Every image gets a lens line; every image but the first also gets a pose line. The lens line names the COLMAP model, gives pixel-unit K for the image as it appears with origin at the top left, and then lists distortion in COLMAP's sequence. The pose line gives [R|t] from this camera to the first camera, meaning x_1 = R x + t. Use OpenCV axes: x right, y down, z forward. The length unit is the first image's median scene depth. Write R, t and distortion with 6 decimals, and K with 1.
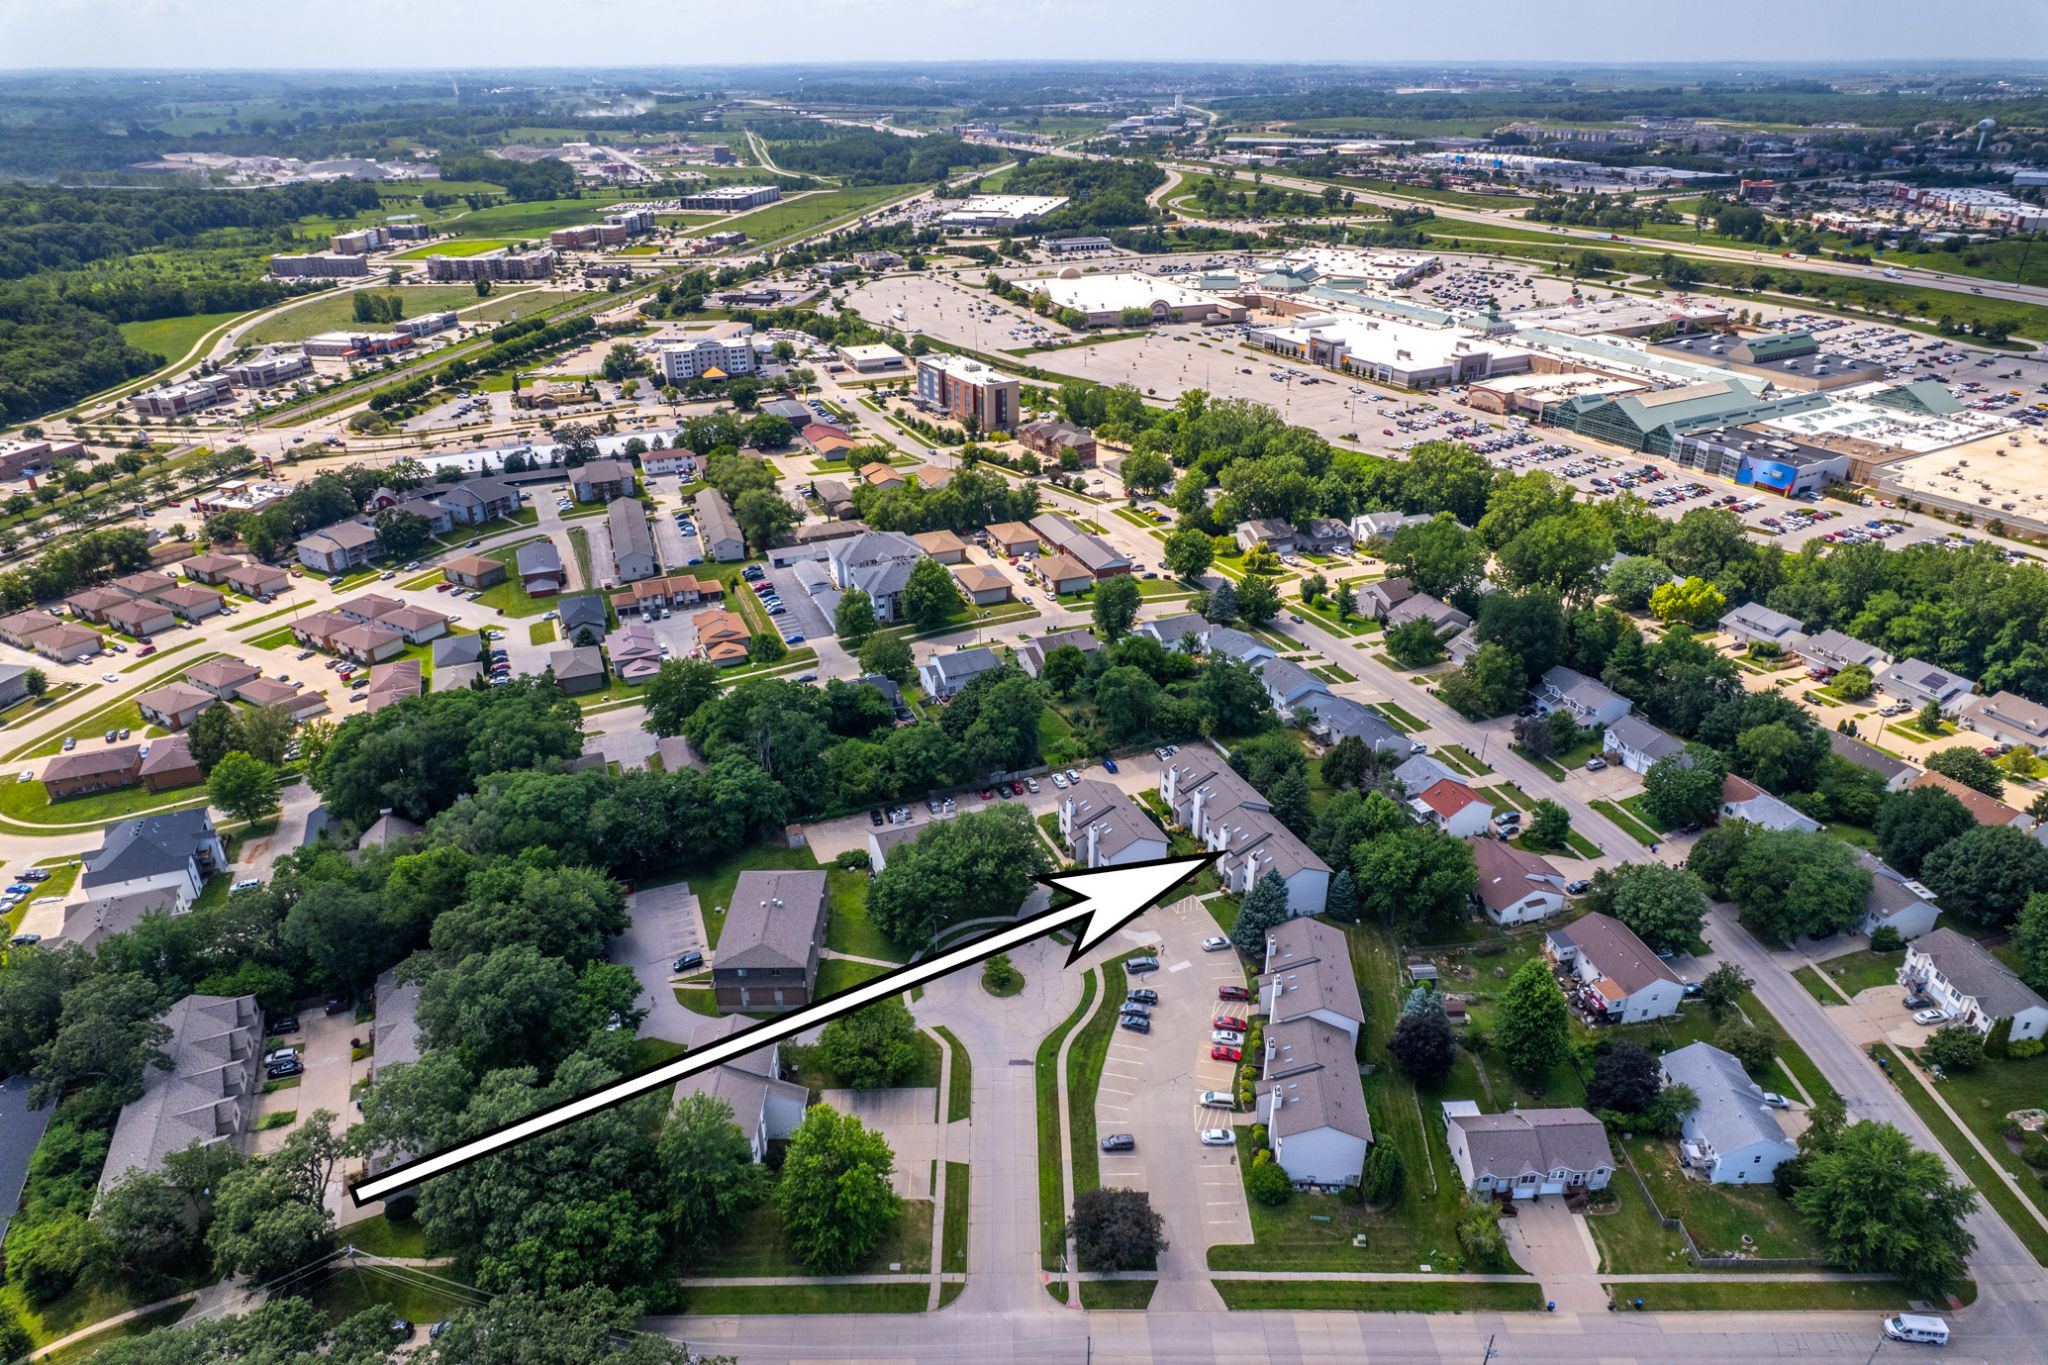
lens RADIAL K [[1311.2, 0, 1030.6], [0, 1311.2, 703.7], [0, 0, 1]] dist [-0.076004, 0.073453]
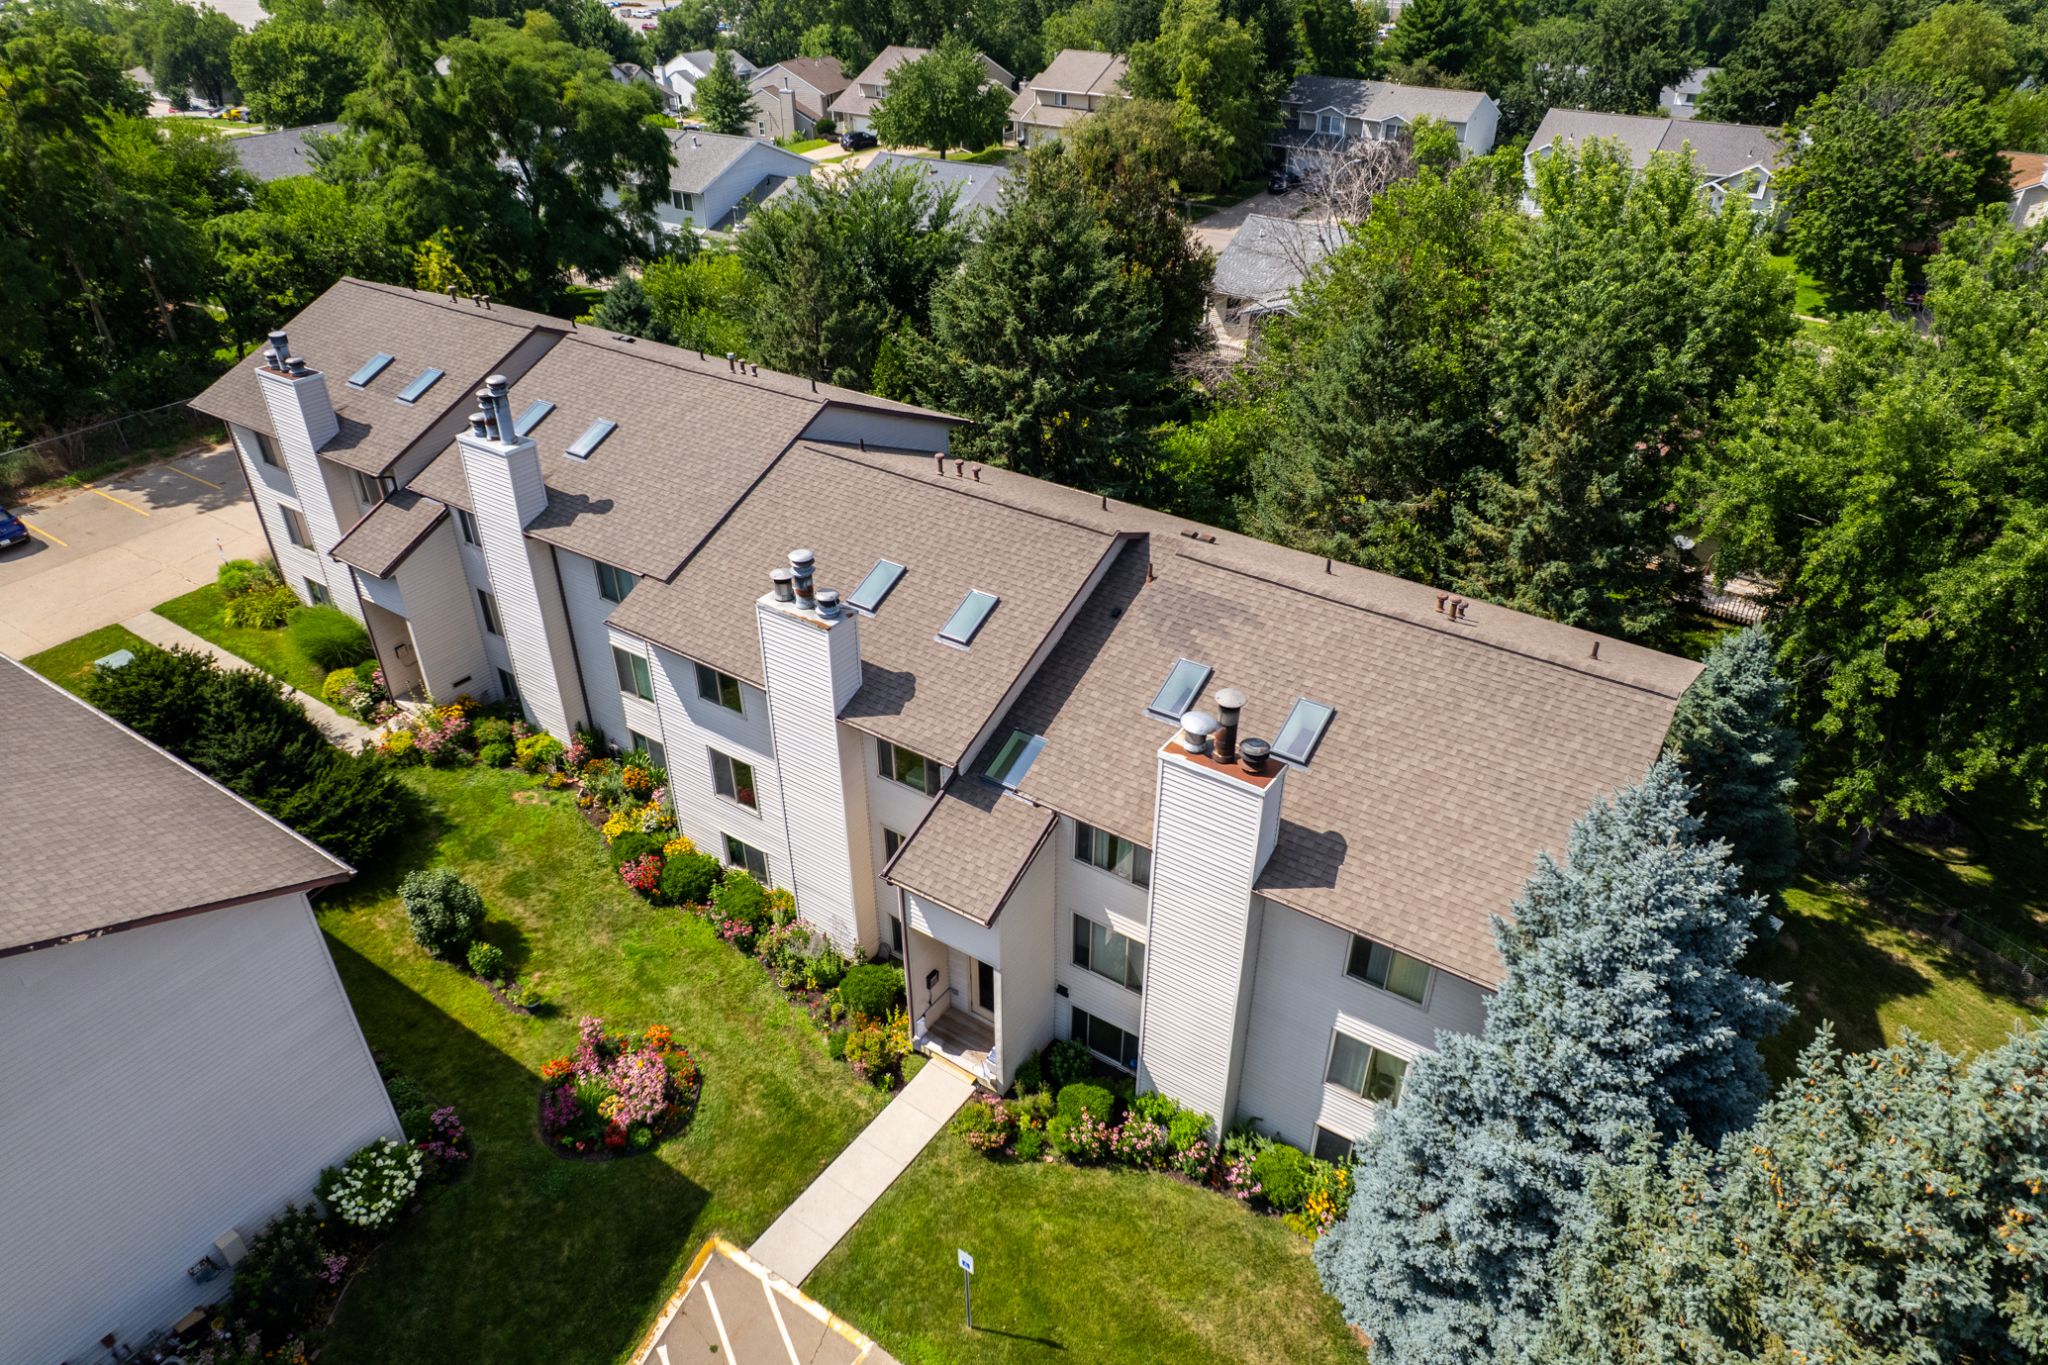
lens RADIAL K [[1297.2, 0, 1024.0], [0, 1297.2, 682.5], [0, 0, 1]] dist [-0.024590, 0.002528]
pose [[0.834613, -0.299759, 0.462131, 0.110693], [0.250939, 0.953759, 0.165451, 0.089782], [-0.490357, -0.022121, 0.871241, 0.899408]]
